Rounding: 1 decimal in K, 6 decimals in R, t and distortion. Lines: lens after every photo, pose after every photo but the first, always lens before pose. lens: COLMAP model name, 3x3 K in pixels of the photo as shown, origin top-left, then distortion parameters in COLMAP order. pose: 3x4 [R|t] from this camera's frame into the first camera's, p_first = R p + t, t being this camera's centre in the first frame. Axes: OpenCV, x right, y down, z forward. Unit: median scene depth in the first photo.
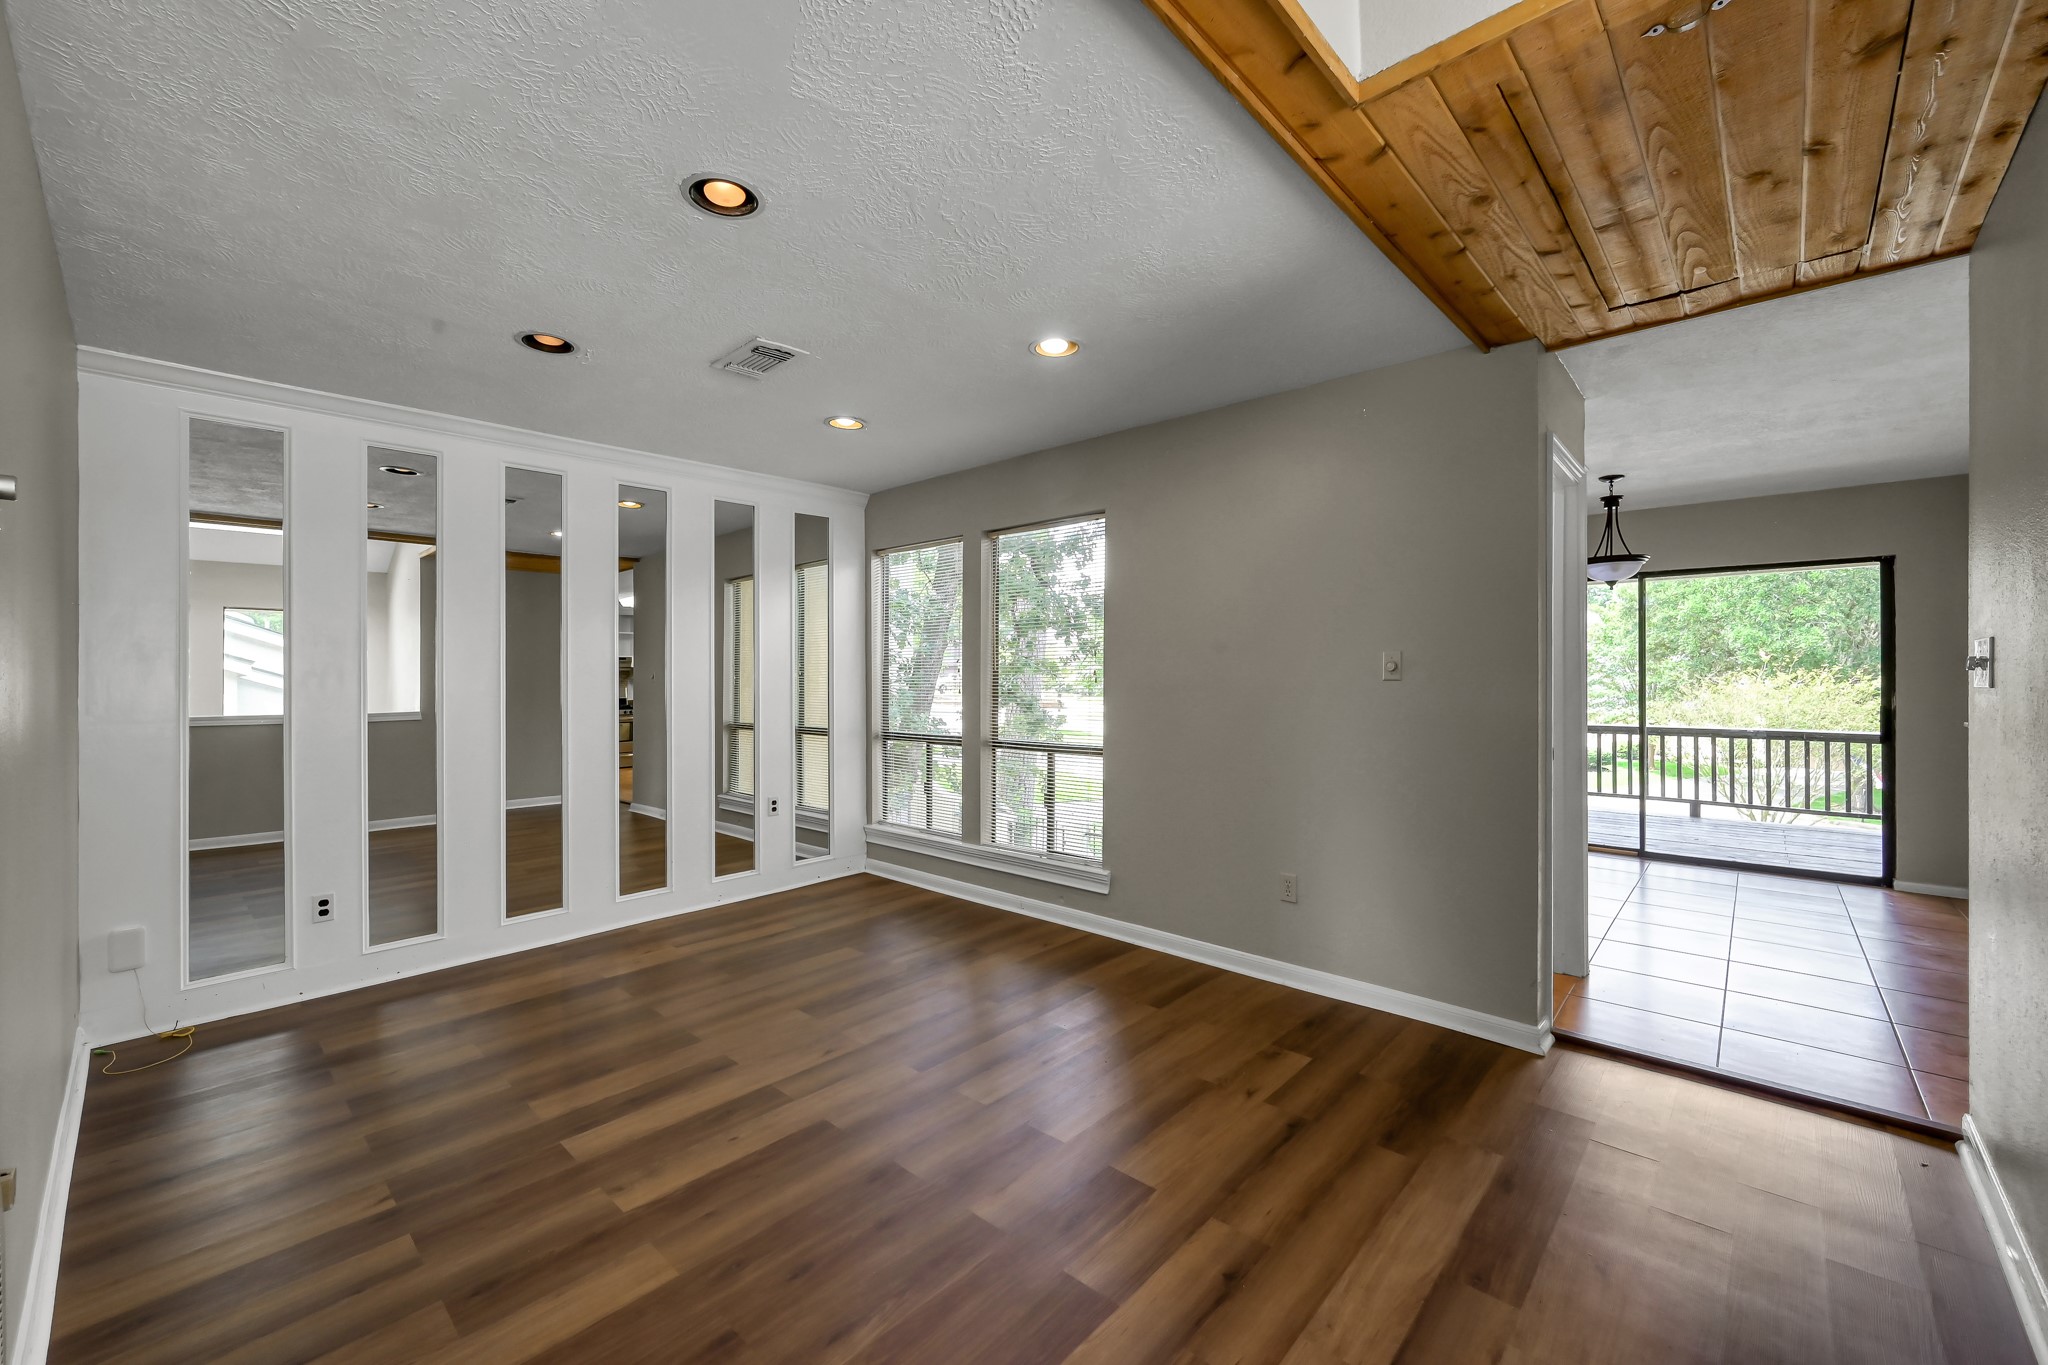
lens RADIAL K [[815.5, 0, 1025.7], [0, 815.5, 673.0], [0, 0, 1]] dist [-0.010033, -0.000157]
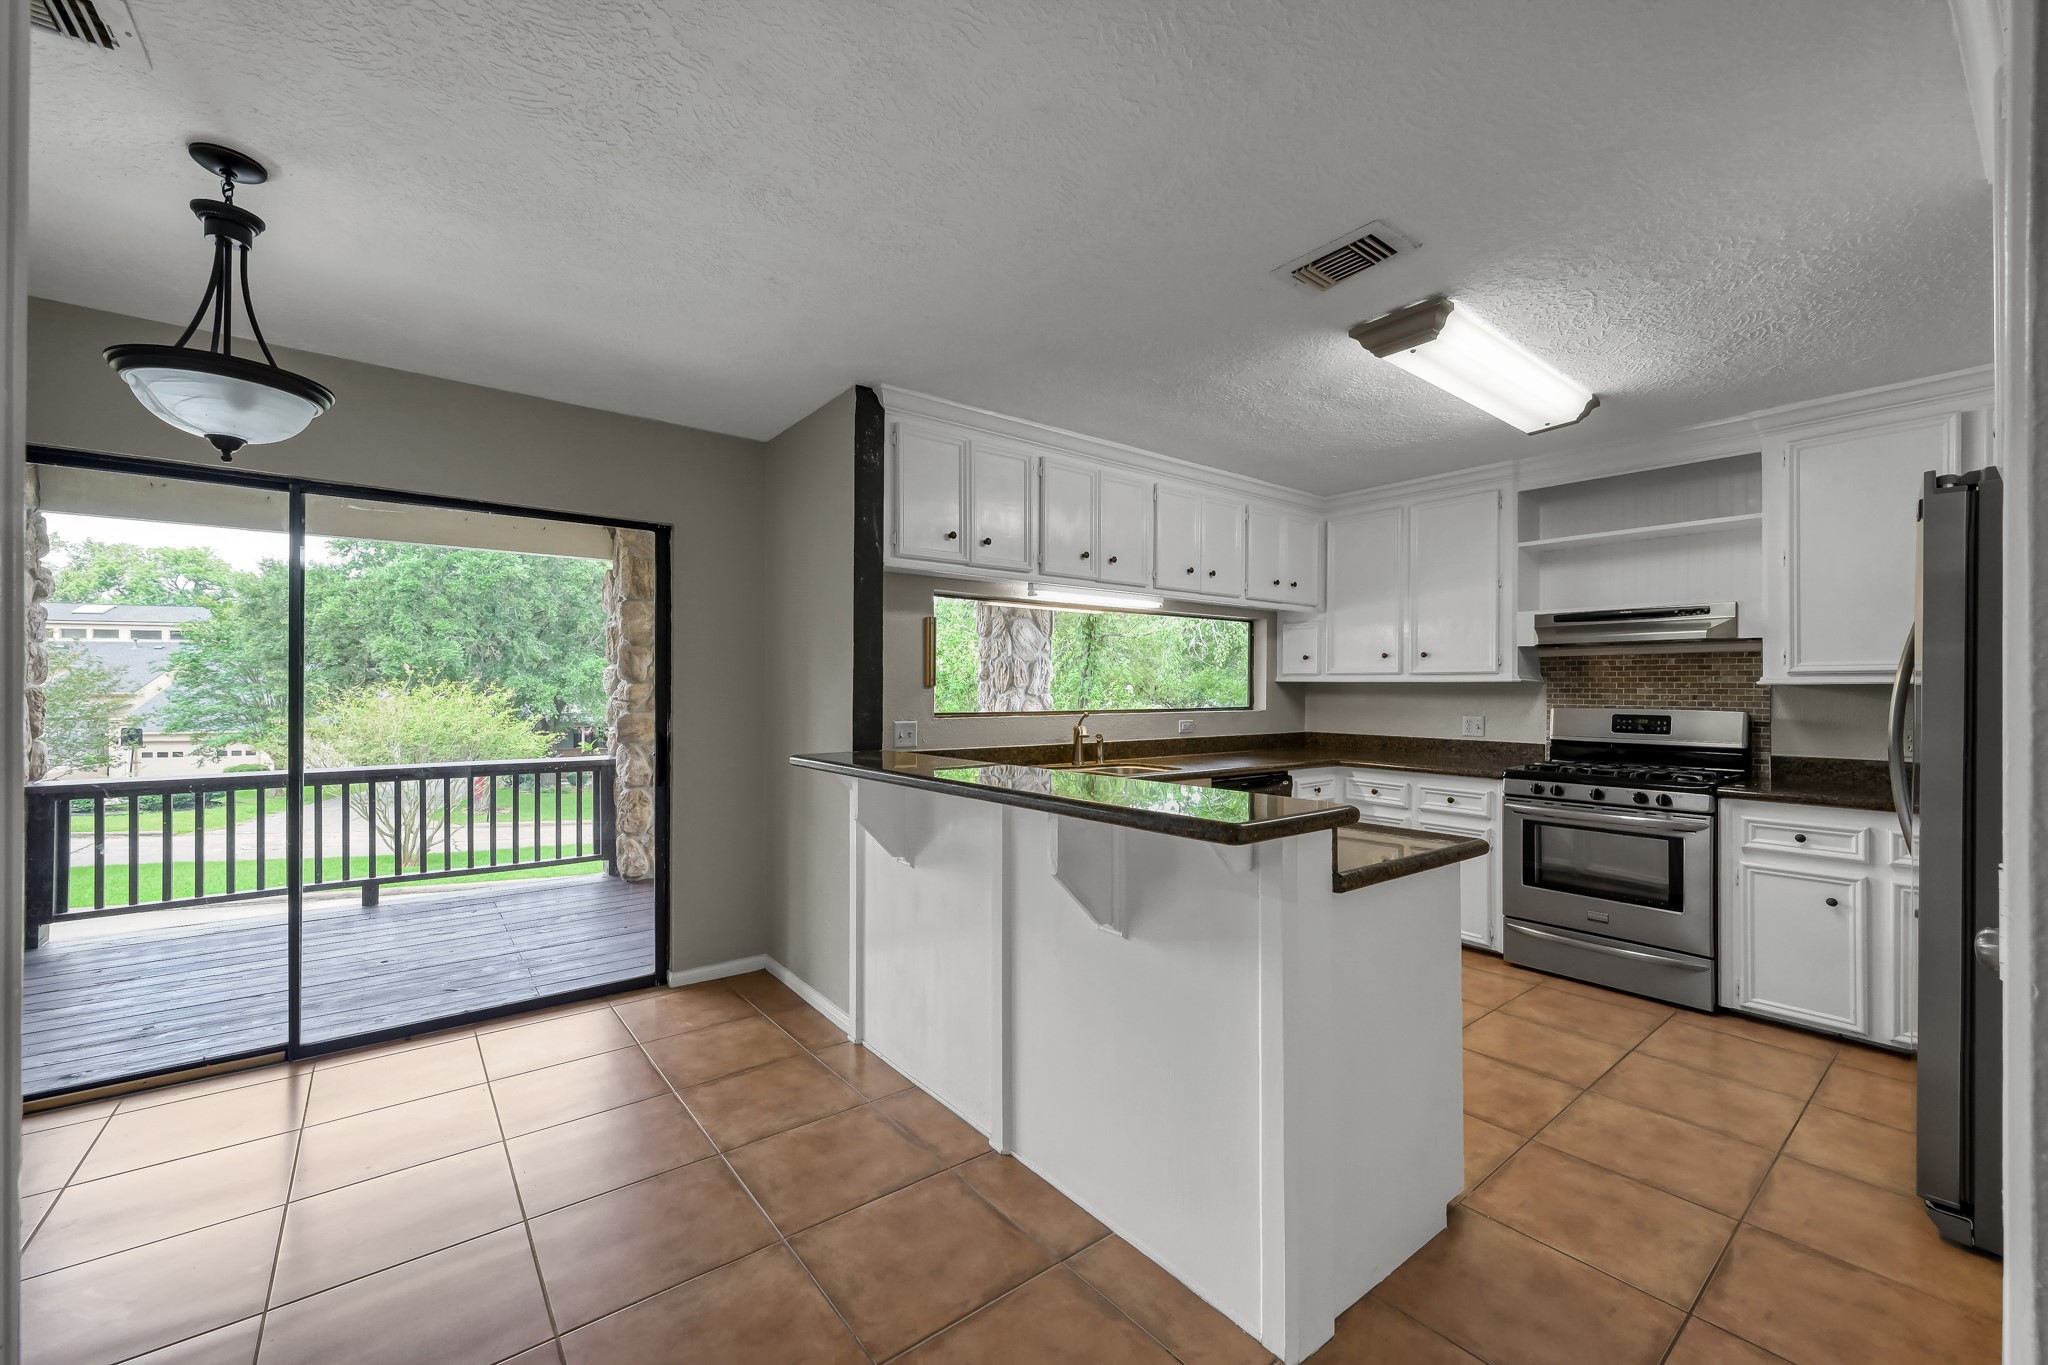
lens RADIAL K [[815.5, 0, 1023.5], [0, 815.5, 684.2], [0, 0, 1]] dist [-0.010033, -0.000157]
pose [[0.166610, 0.006200, 0.986003, 0.268782], [-0.005719, 0.999969, -0.005322, -0.000399], [-0.986006, -0.004752, 0.166641, 0.370824]]
